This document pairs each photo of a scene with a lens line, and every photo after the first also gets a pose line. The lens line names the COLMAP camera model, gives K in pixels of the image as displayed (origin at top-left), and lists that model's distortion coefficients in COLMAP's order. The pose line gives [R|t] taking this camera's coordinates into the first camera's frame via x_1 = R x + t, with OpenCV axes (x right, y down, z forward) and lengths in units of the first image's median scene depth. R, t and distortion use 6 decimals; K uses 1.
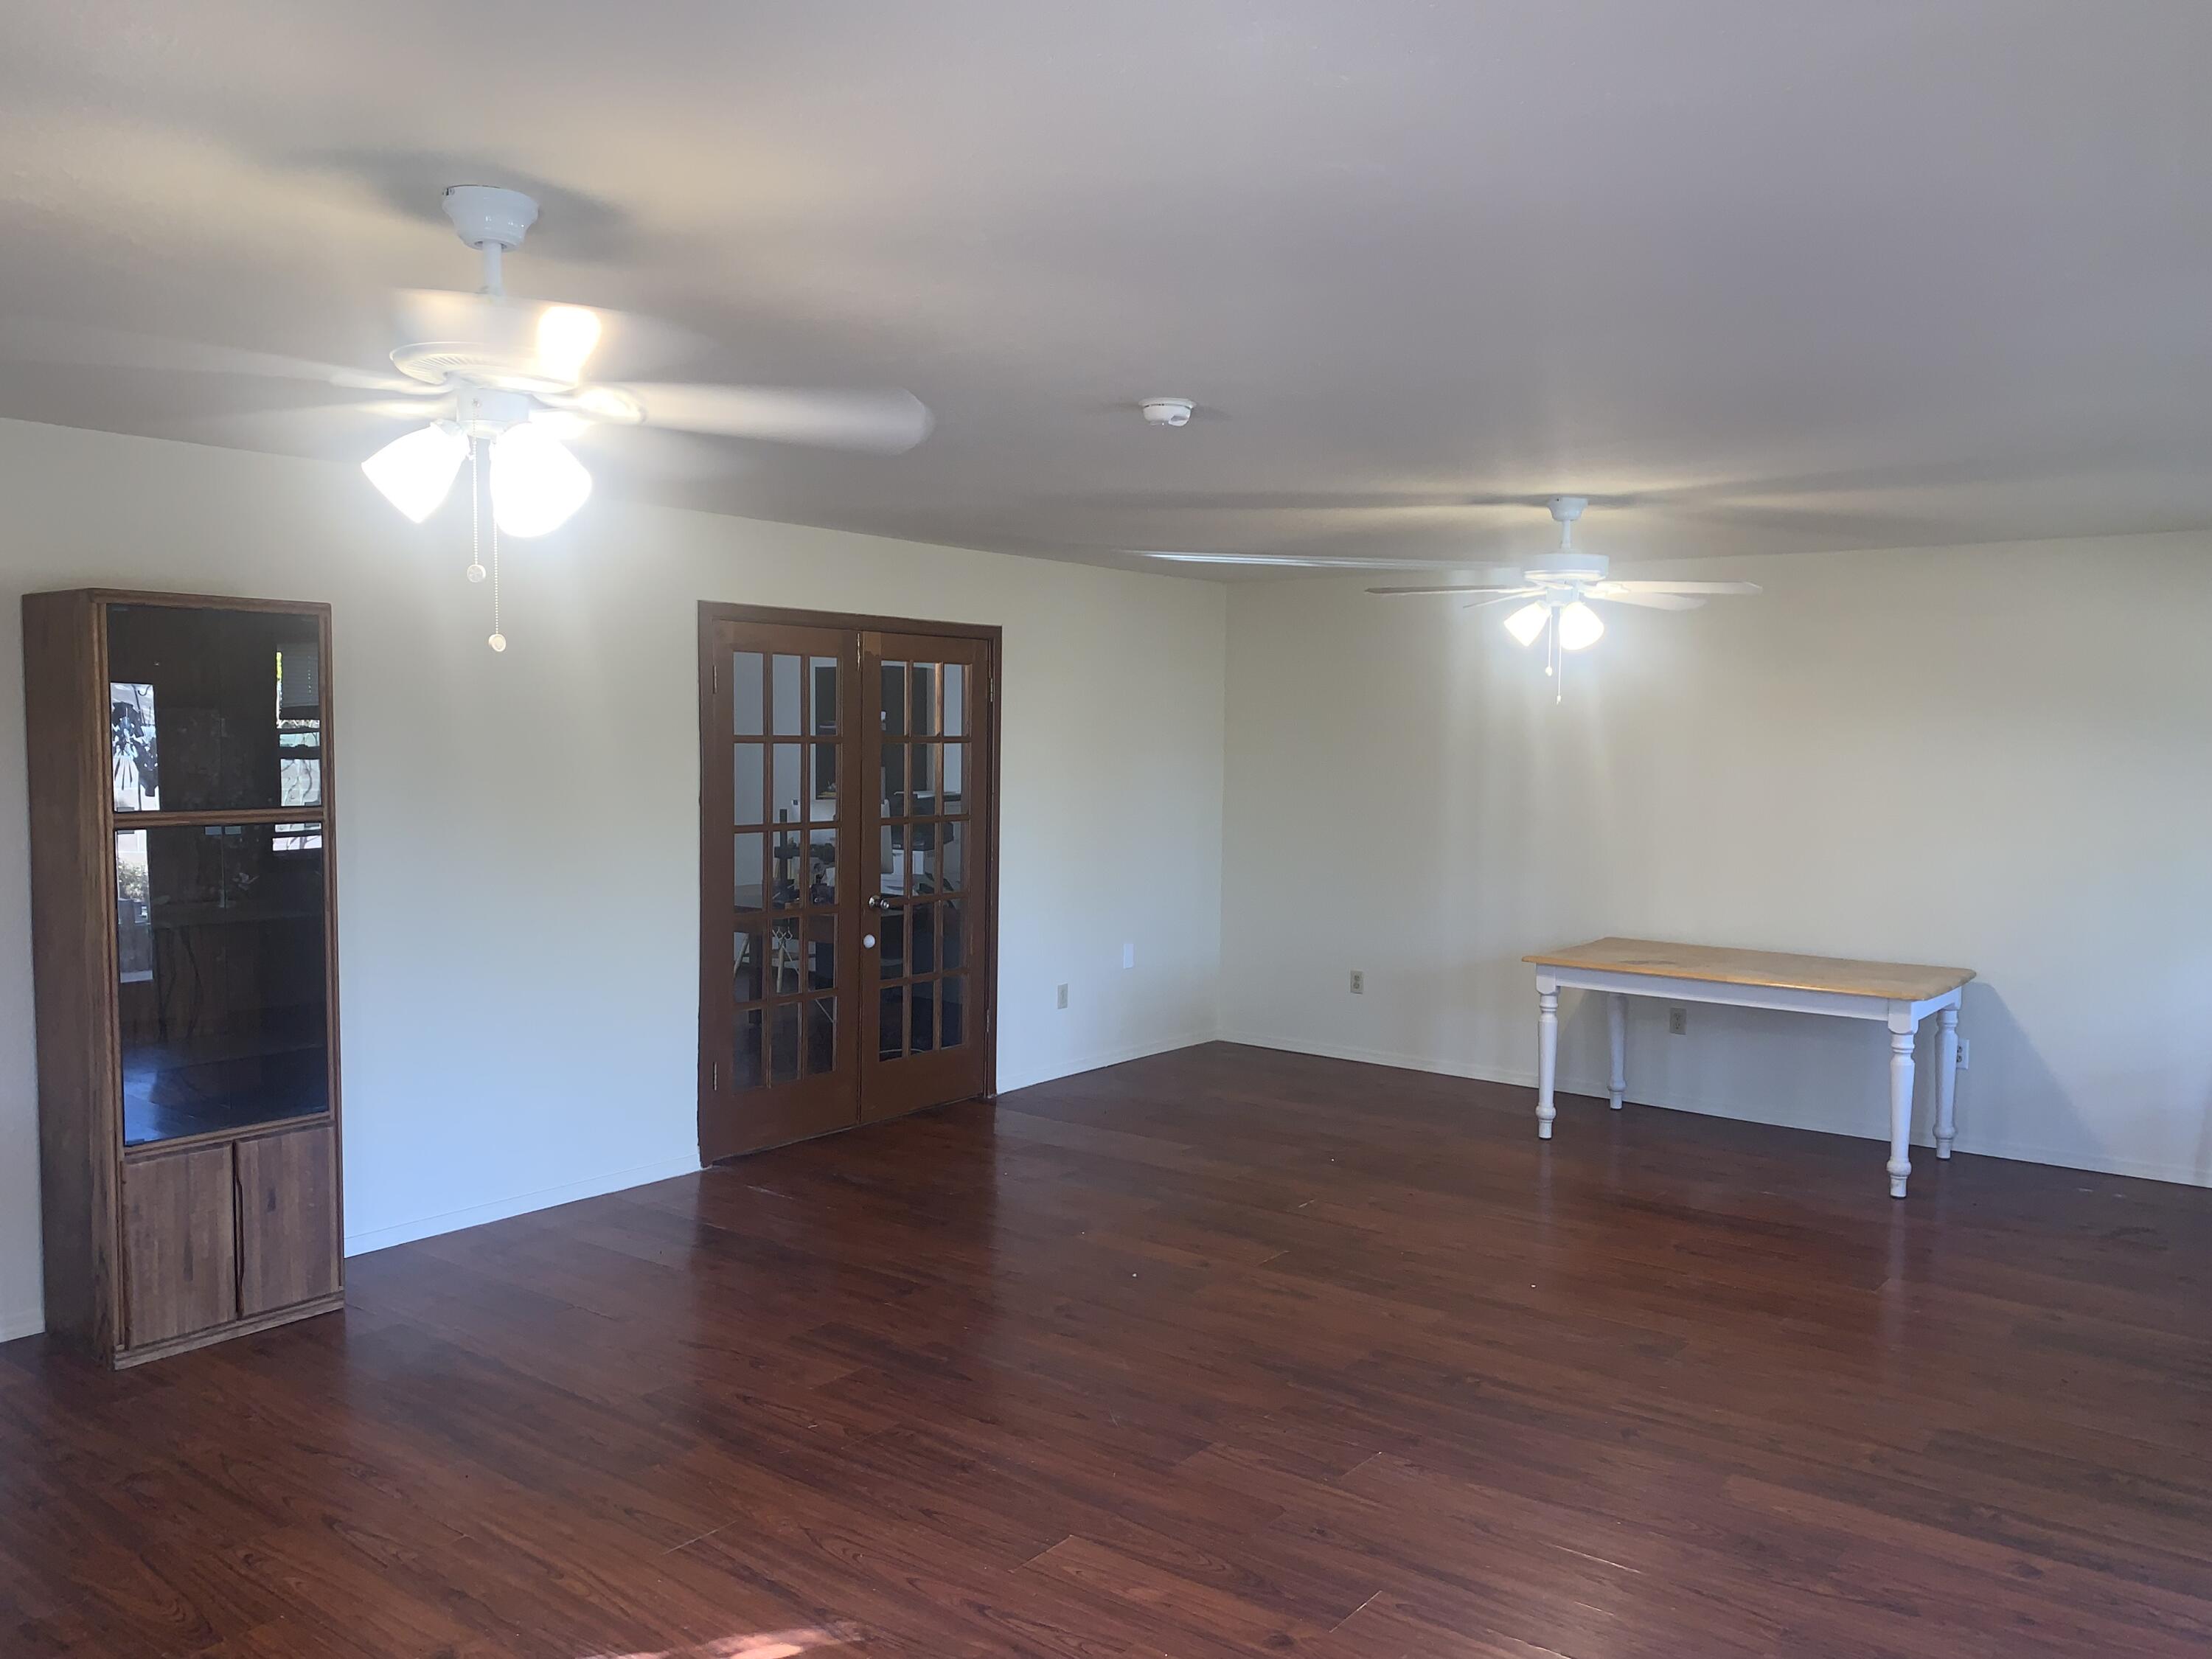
lens RADIAL K [[1648.0, 0, 1106.8], [0, 1648.0, 817.7], [0, 0, 1]] dist [0.088609, -0.144309]
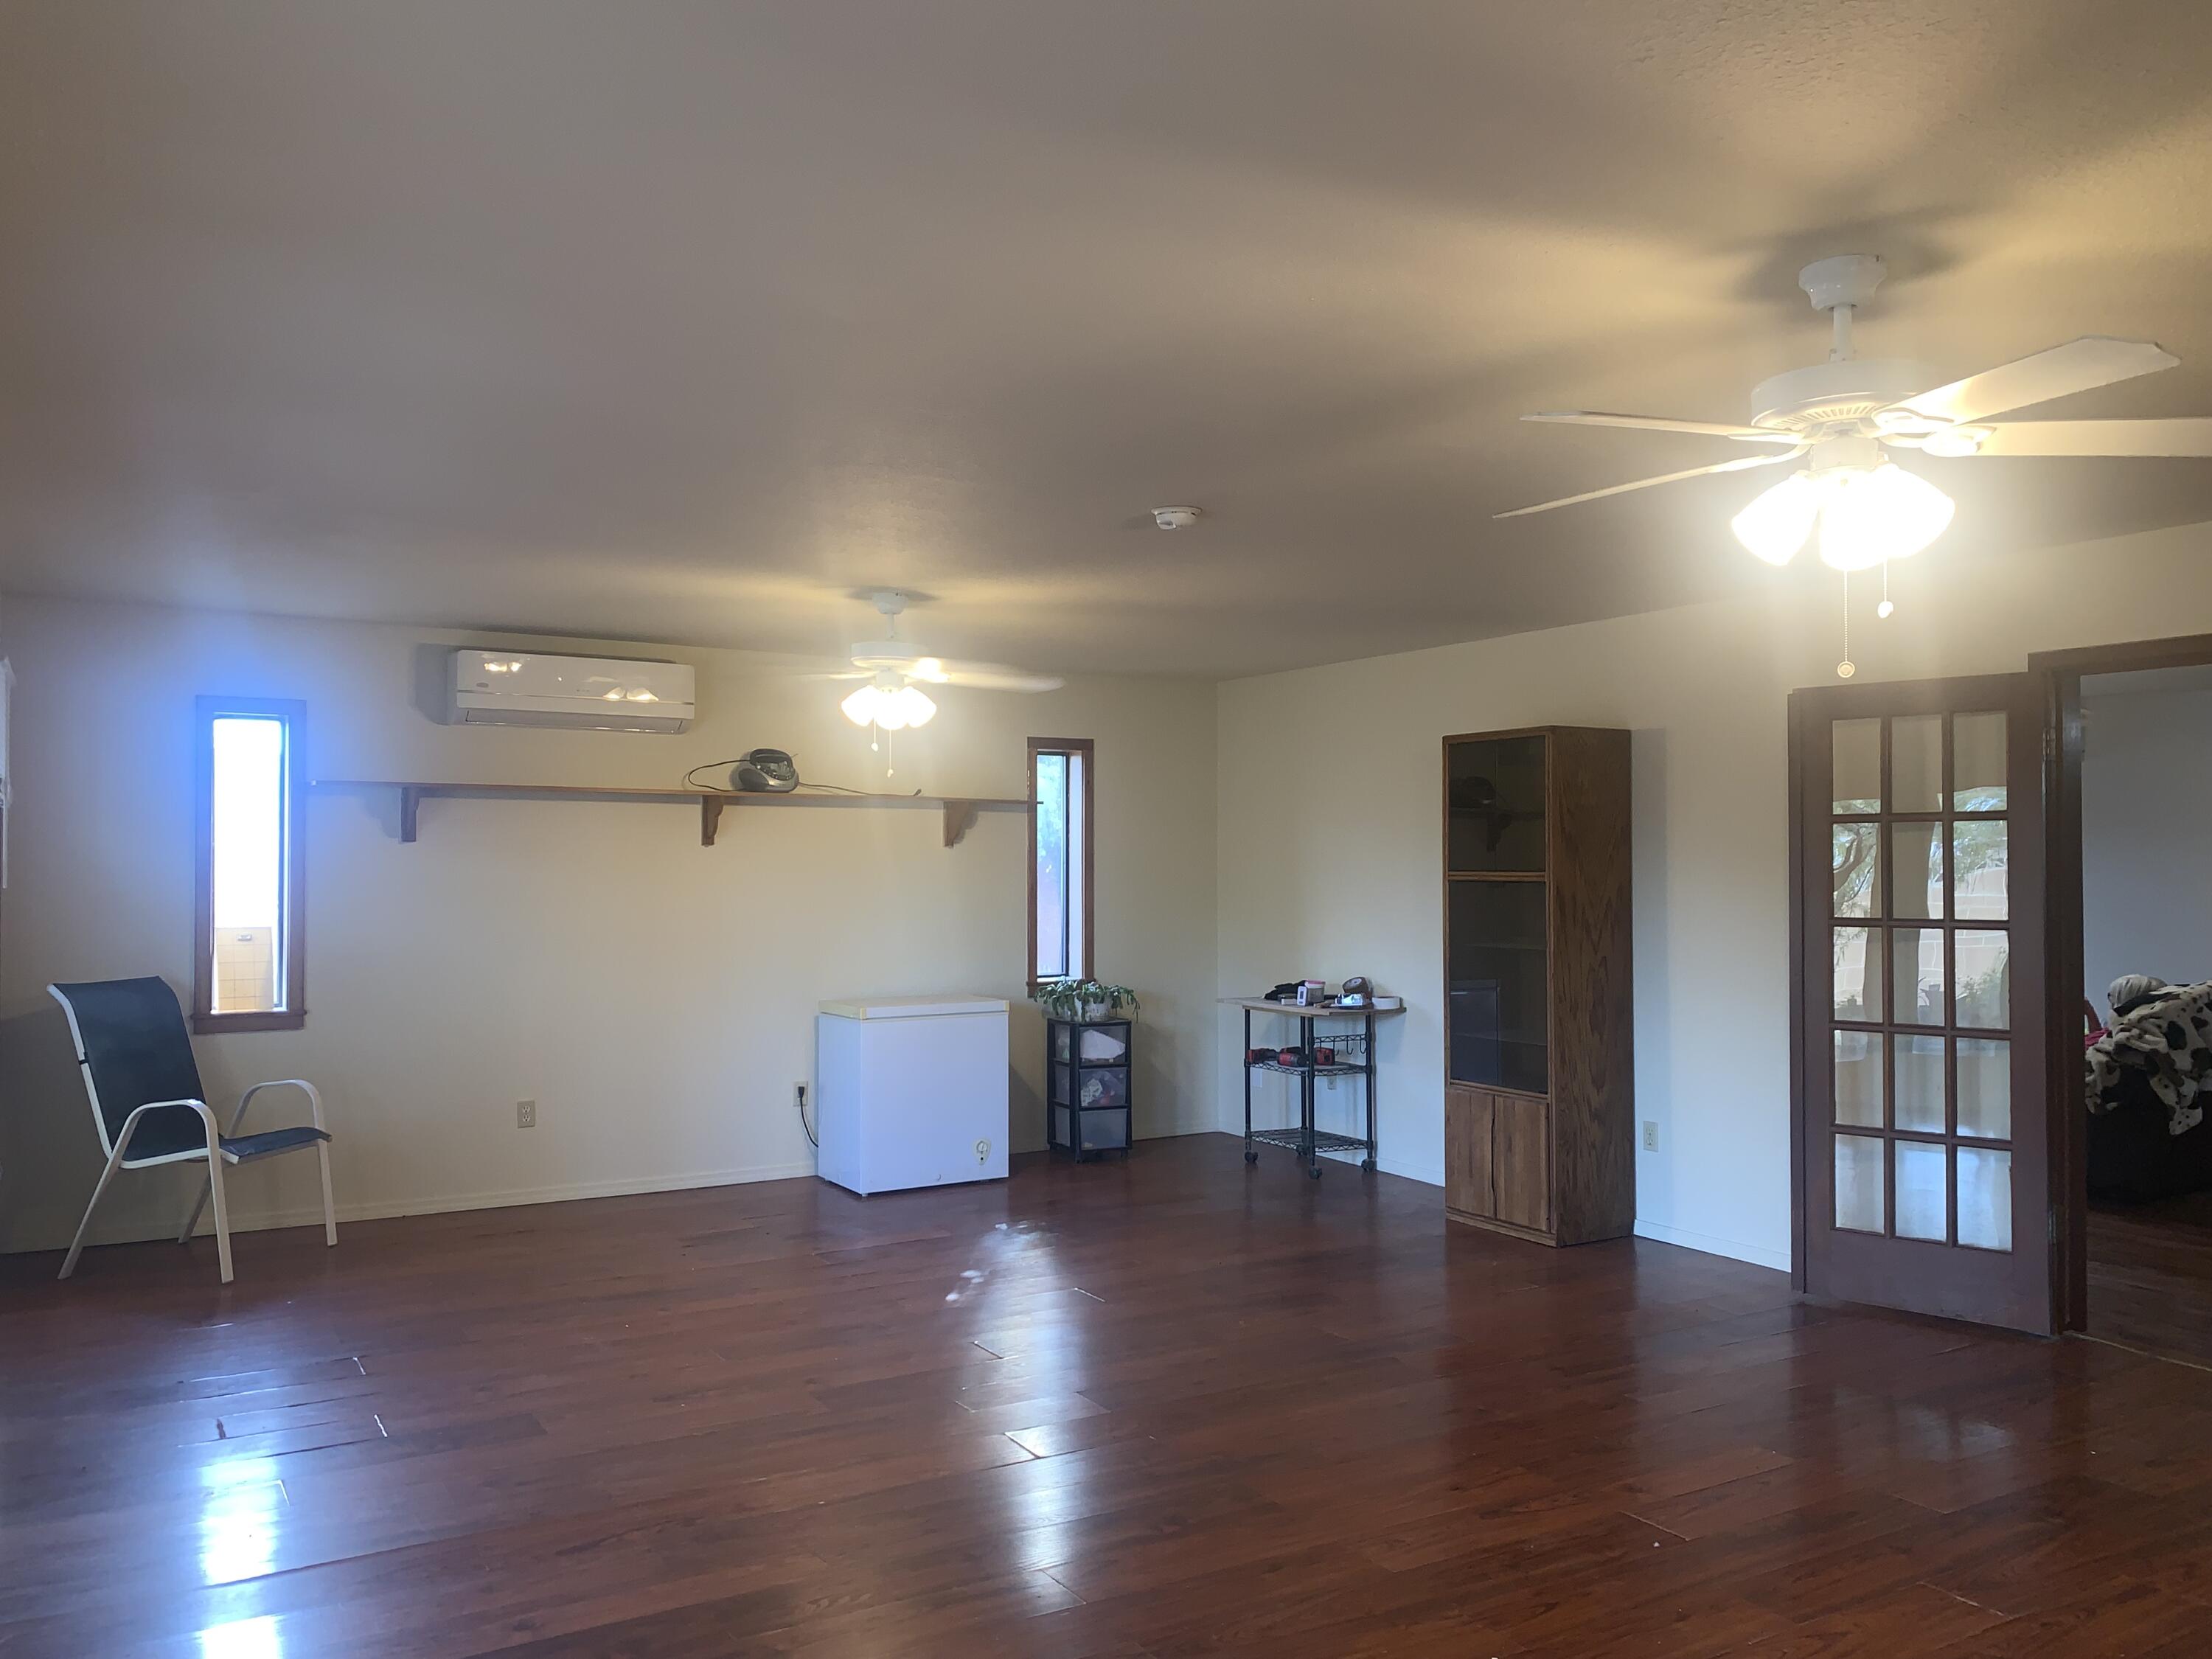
lens RADIAL K [[1648.0, 0, 1106.8], [0, 1648.0, 817.7], [0, 0, 1]] dist [0.088609, -0.144309]
pose [[-0.345229, -0.035360, -0.937852, 0.740360], [-0.057132, 0.998229, -0.016606, -0.004517], [0.936778, 0.047848, -0.346637, 0.888570]]
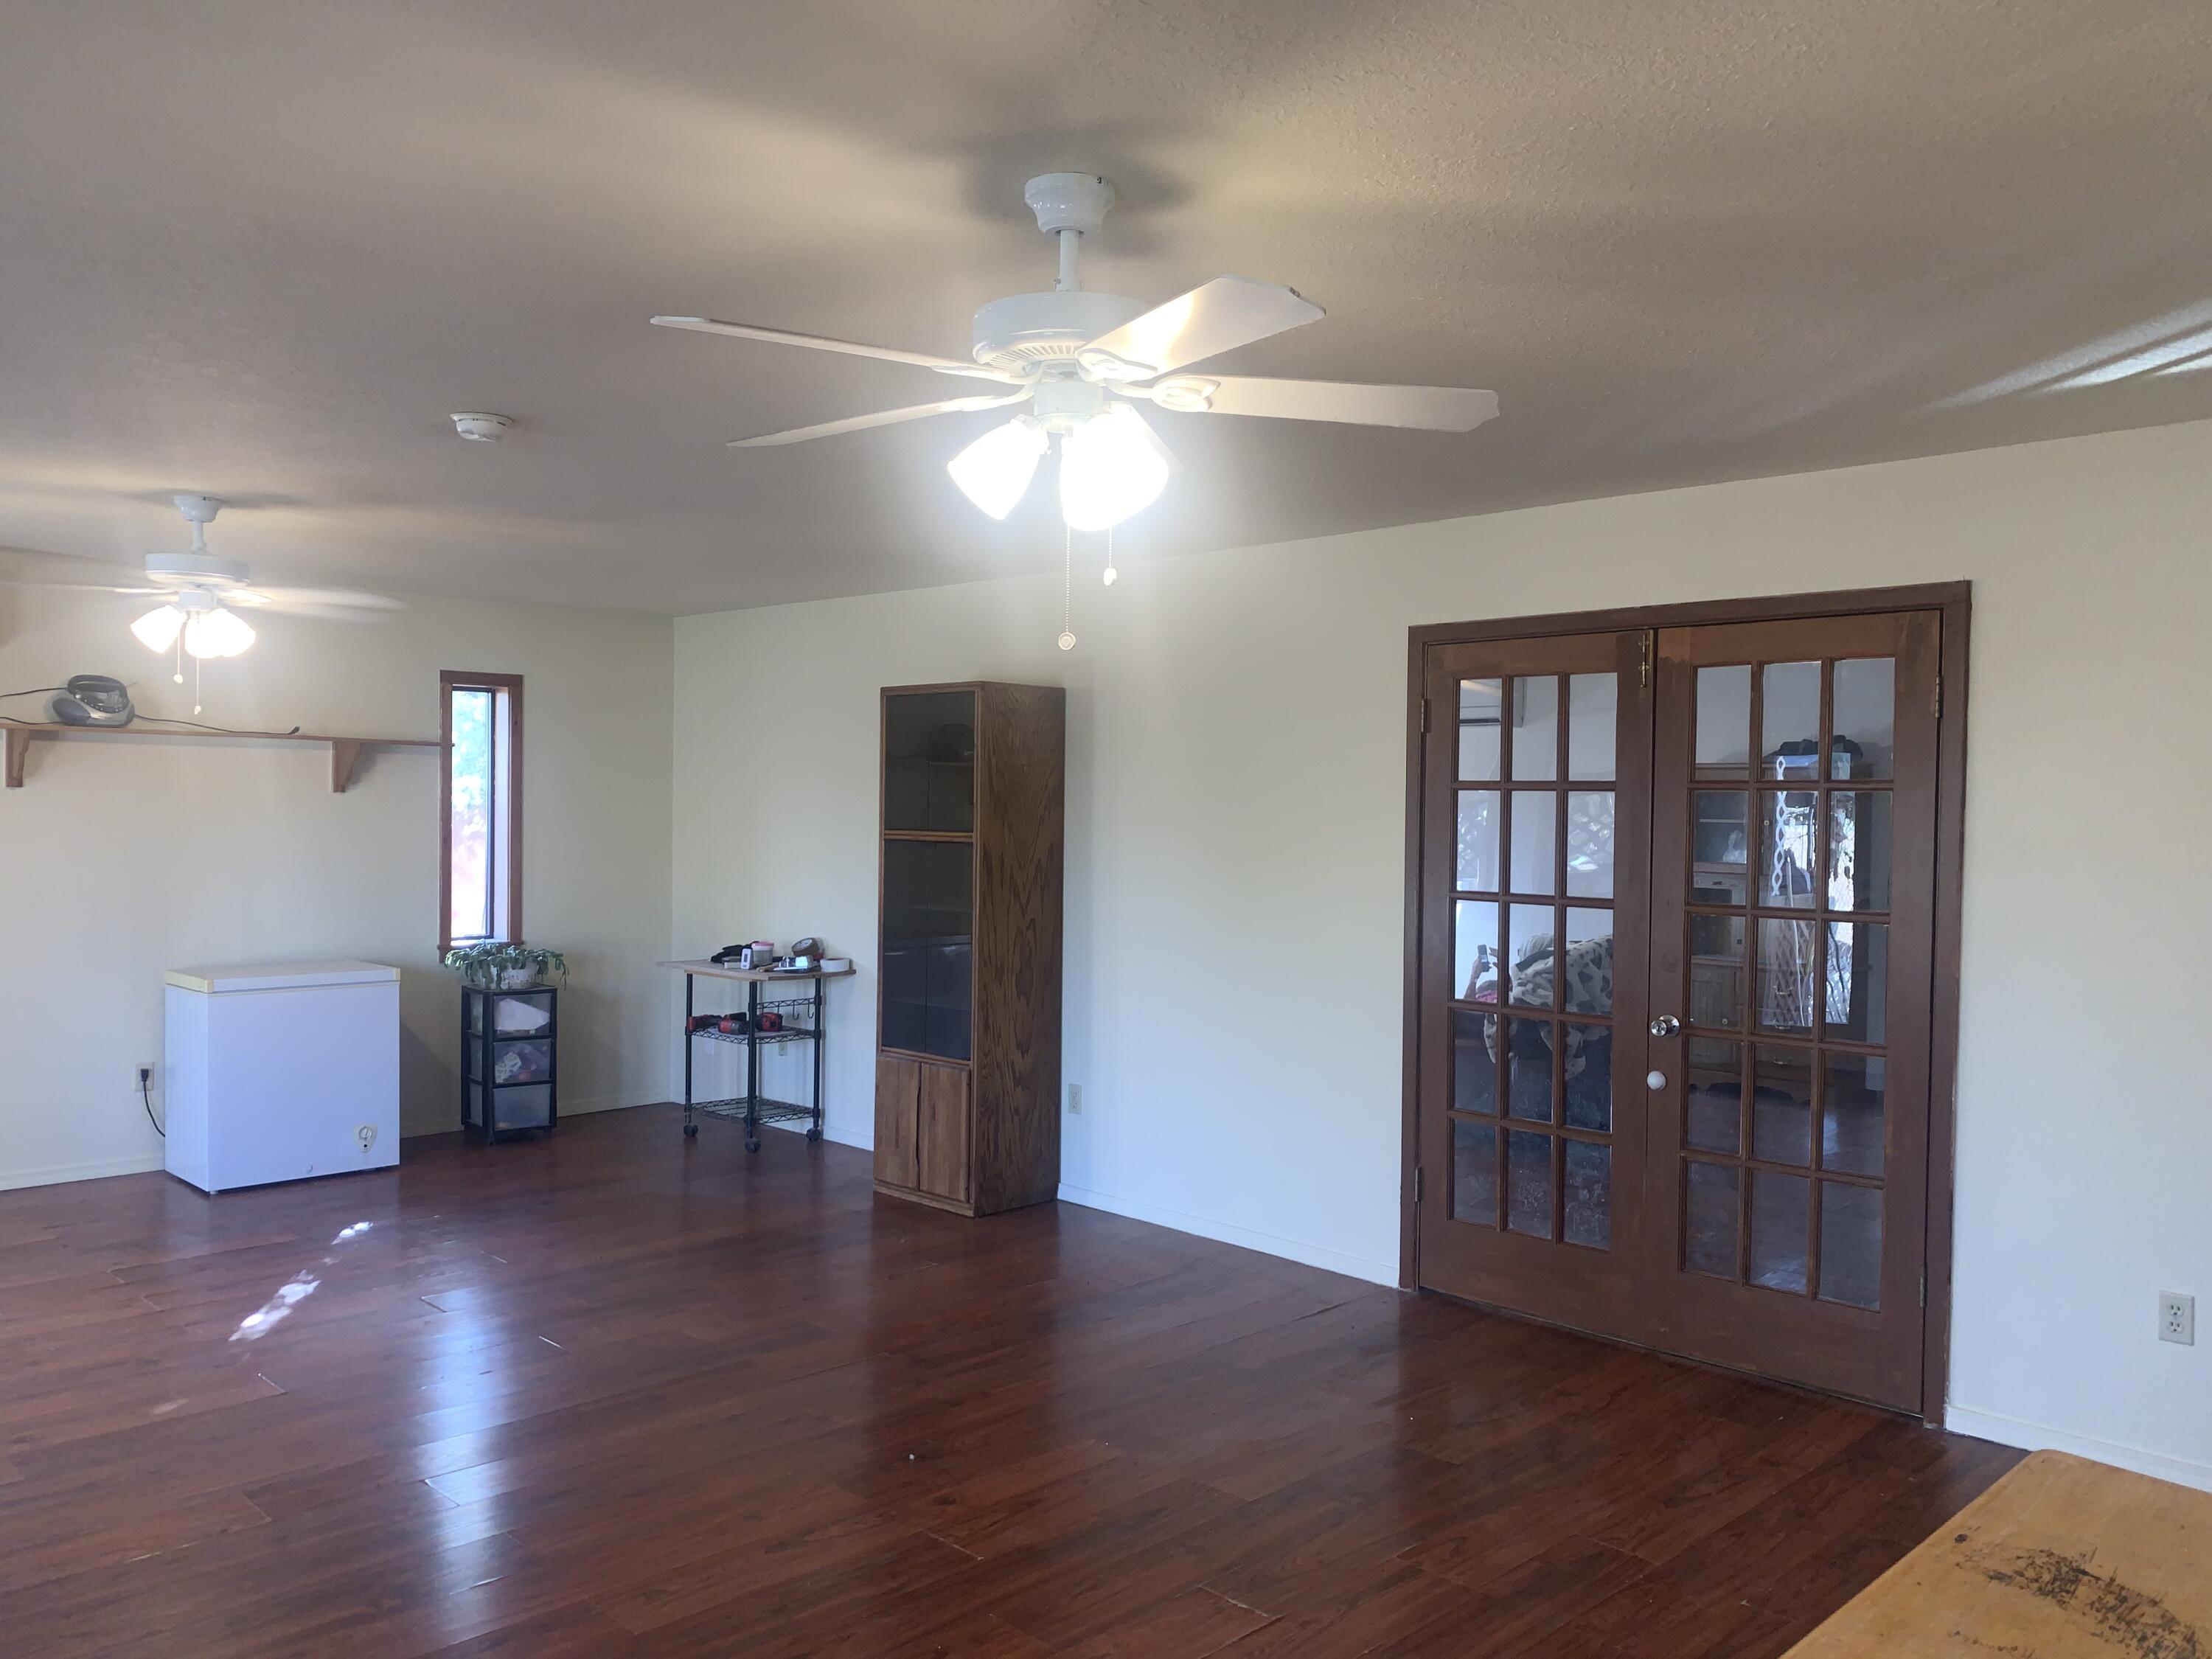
lens RADIAL K [[1648.0, 0, 1106.8], [0, 1648.0, 817.7], [0, 0, 1]] dist [0.088609, -0.144309]
pose [[-0.103471, -0.004959, -0.994620, 0.652317], [-0.072554, 0.997361, 0.002575, -0.021514], [0.991983, 0.072430, -0.103558, 0.973411]]
